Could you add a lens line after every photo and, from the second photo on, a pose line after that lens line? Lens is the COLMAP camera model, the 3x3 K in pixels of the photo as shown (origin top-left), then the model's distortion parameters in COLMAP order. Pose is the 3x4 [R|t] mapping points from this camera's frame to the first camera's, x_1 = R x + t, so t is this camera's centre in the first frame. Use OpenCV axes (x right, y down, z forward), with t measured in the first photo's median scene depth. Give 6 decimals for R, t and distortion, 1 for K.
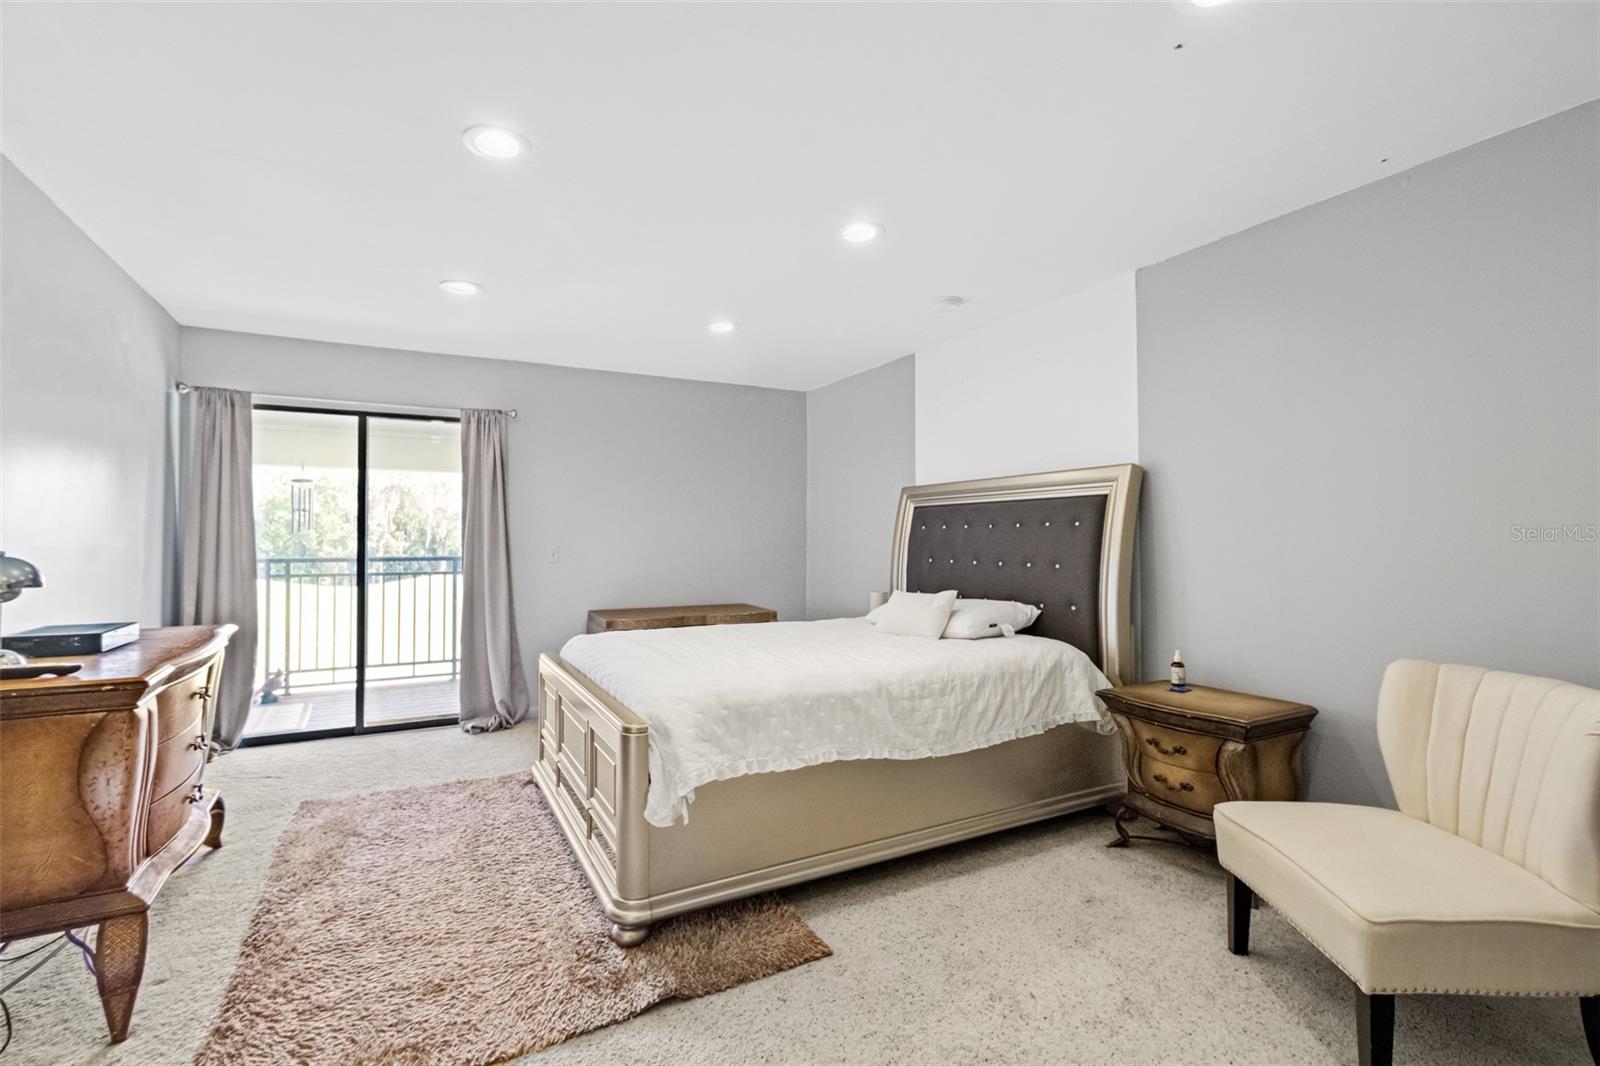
lens RADIAL K [[761.1, 0, 806.4], [0, 761.1, 531.2], [0, 0, 1]] dist [0.002450, -0.000306]
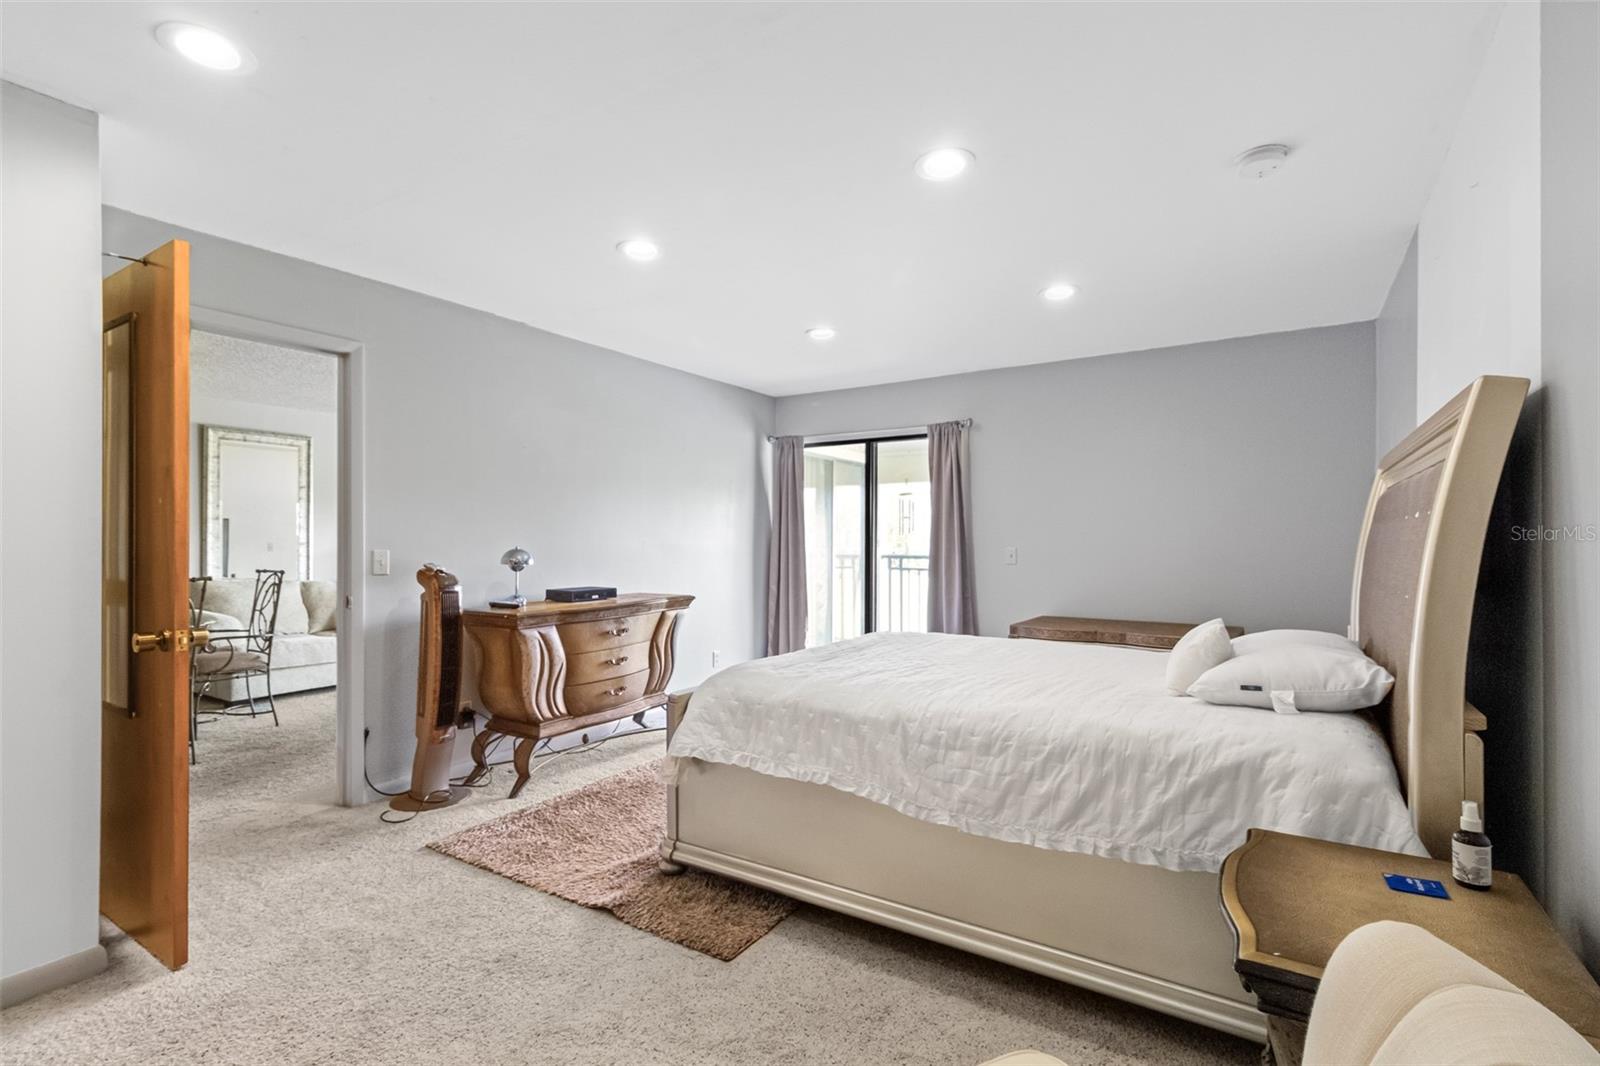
lens RADIAL K [[761.1, 0, 795.8], [0, 761.1, 536.9], [0, 0, 1]] dist [0.002450, -0.000306]
pose [[0.460593, 0.000052, -0.887612, 0.614026], [0.004482, 0.999987, 0.002384, 0.001237], [0.887600, -0.005077, 0.460586, 0.404598]]
